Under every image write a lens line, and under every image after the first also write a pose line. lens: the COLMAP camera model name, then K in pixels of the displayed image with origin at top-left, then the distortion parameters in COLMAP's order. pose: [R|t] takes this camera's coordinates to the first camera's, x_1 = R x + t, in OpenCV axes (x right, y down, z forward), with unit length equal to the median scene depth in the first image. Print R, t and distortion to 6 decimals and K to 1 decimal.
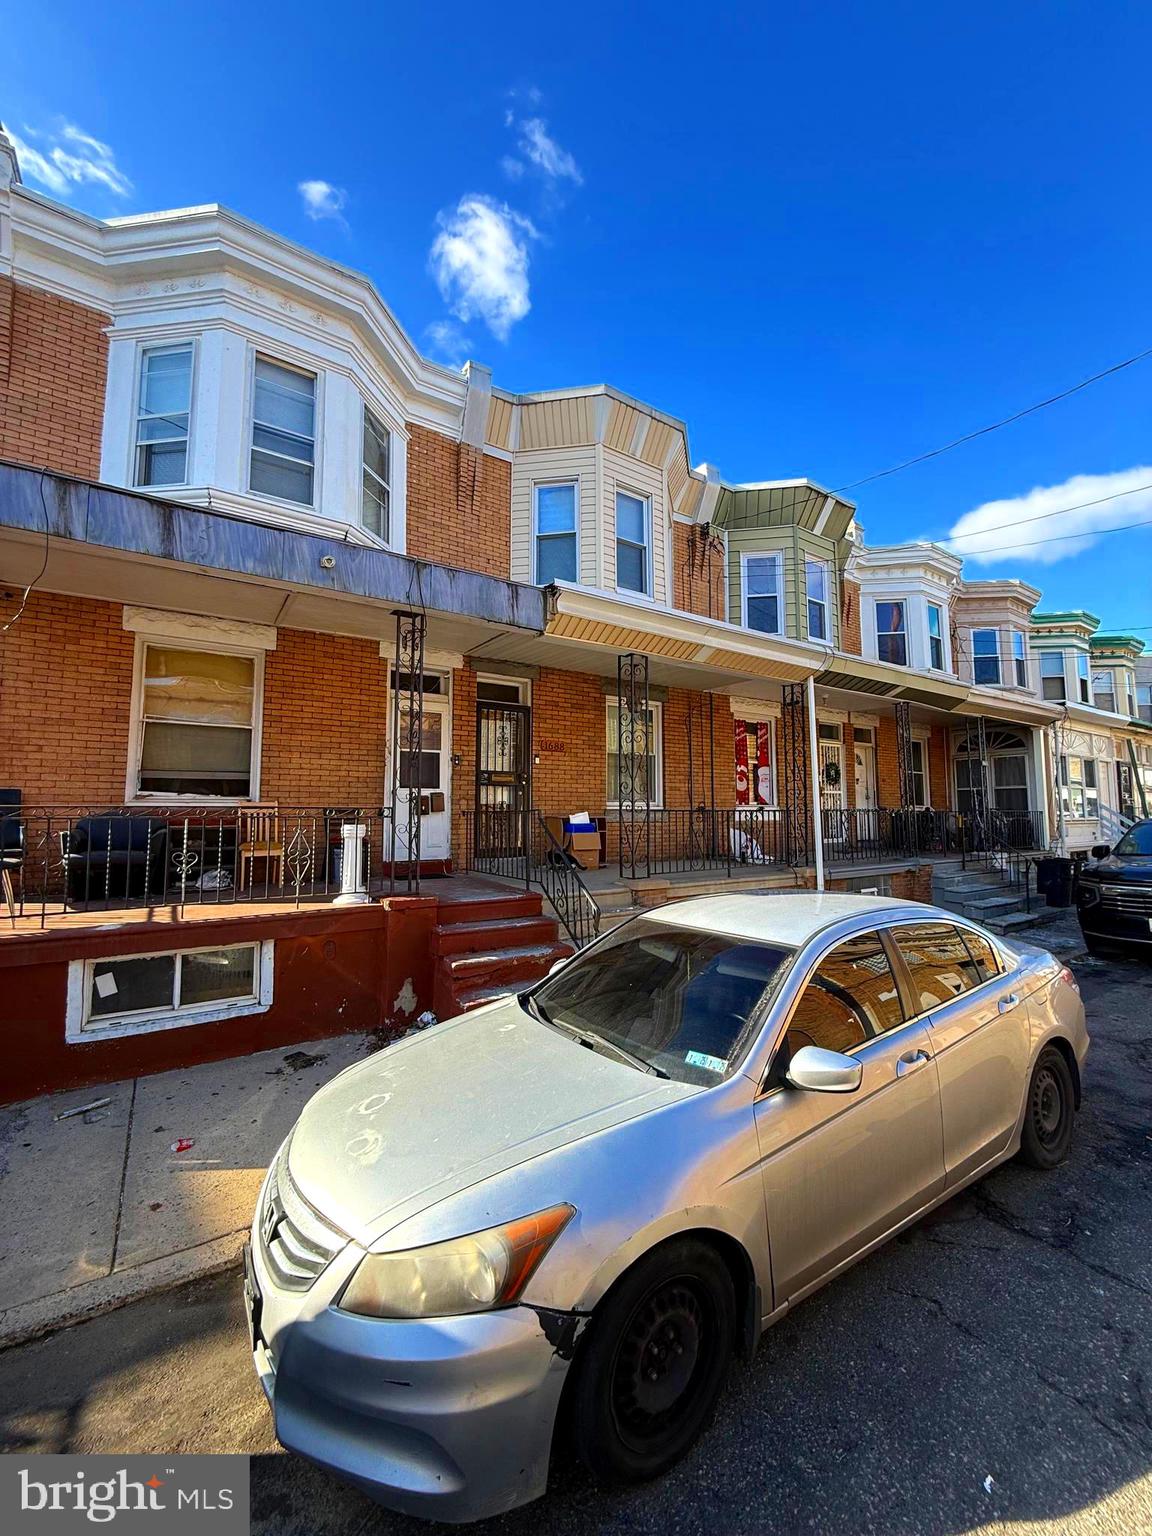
lens RADIAL K [[611.3, 0, 576.4], [0, 611.3, 766.3], [0, 0, 1]] dist [-0.003268, 0.000483]
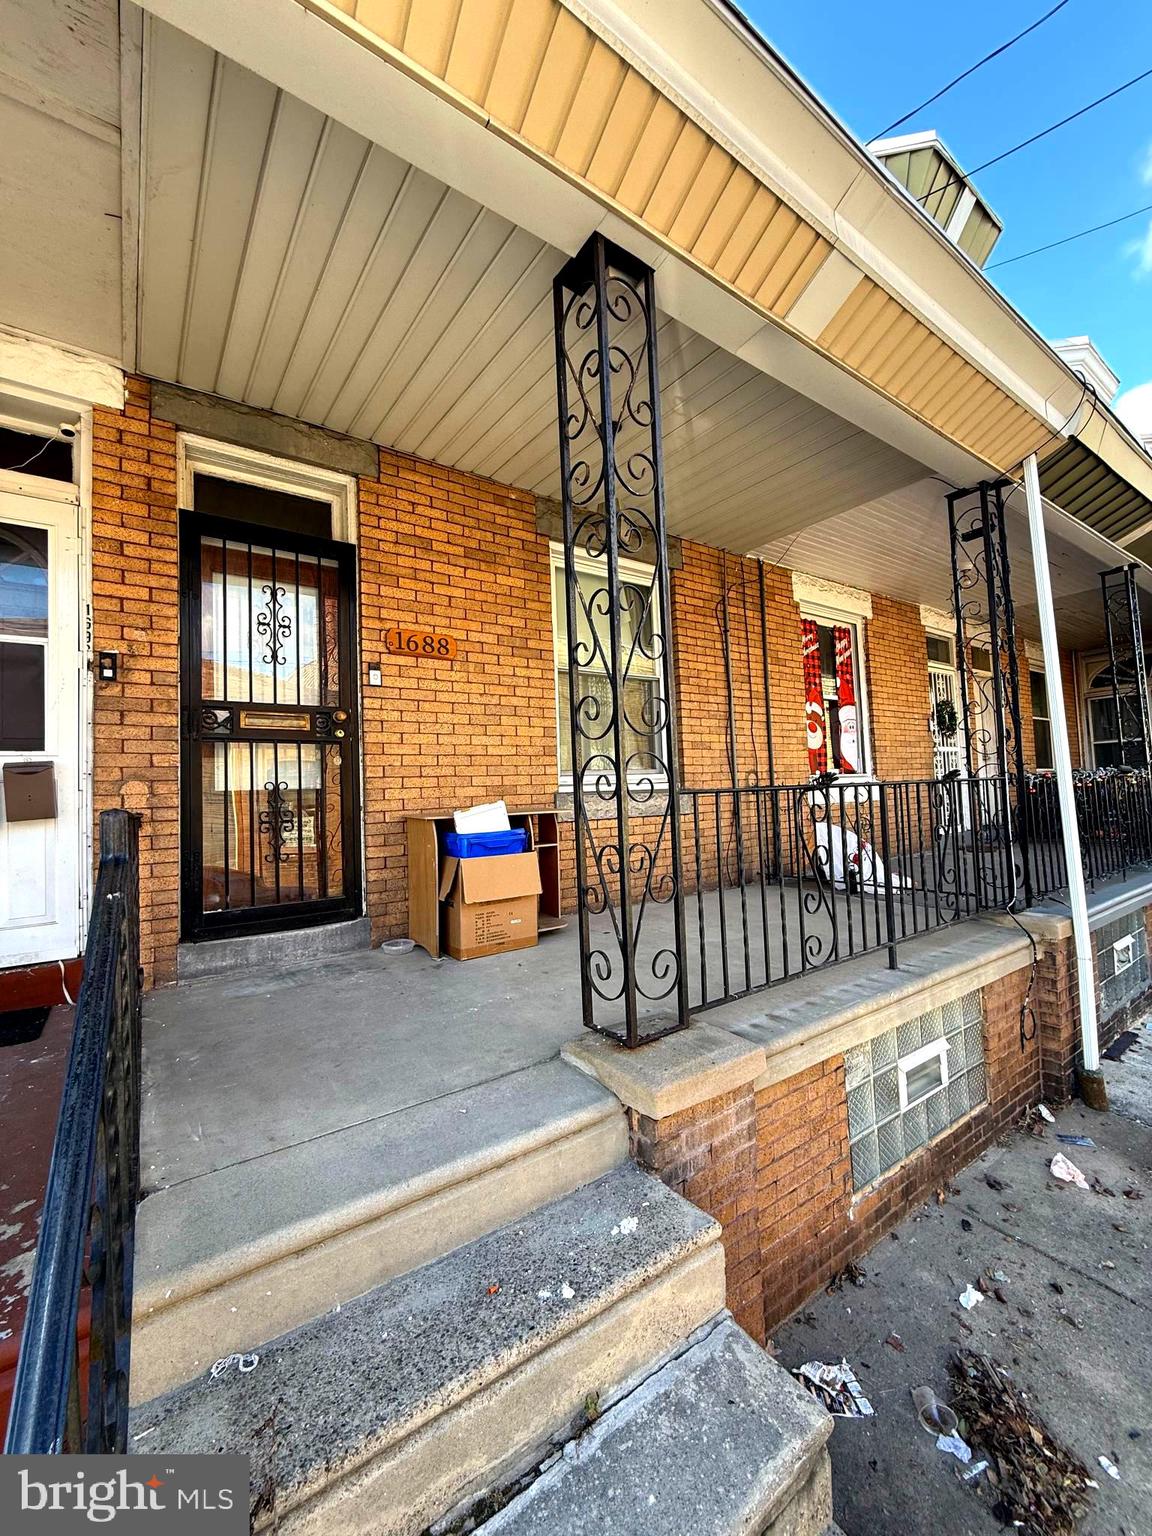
lens RADIAL K [[611.3, 0, 576.4], [0, 611.3, 766.3], [0, 0, 1]] dist [-0.003268, 0.000483]
pose [[0.998863, -0.037185, 0.029823, 0.054181], [0.036390, 0.998980, 0.026748, 0.043536], [-0.030787, -0.025633, 0.999197, 0.608501]]
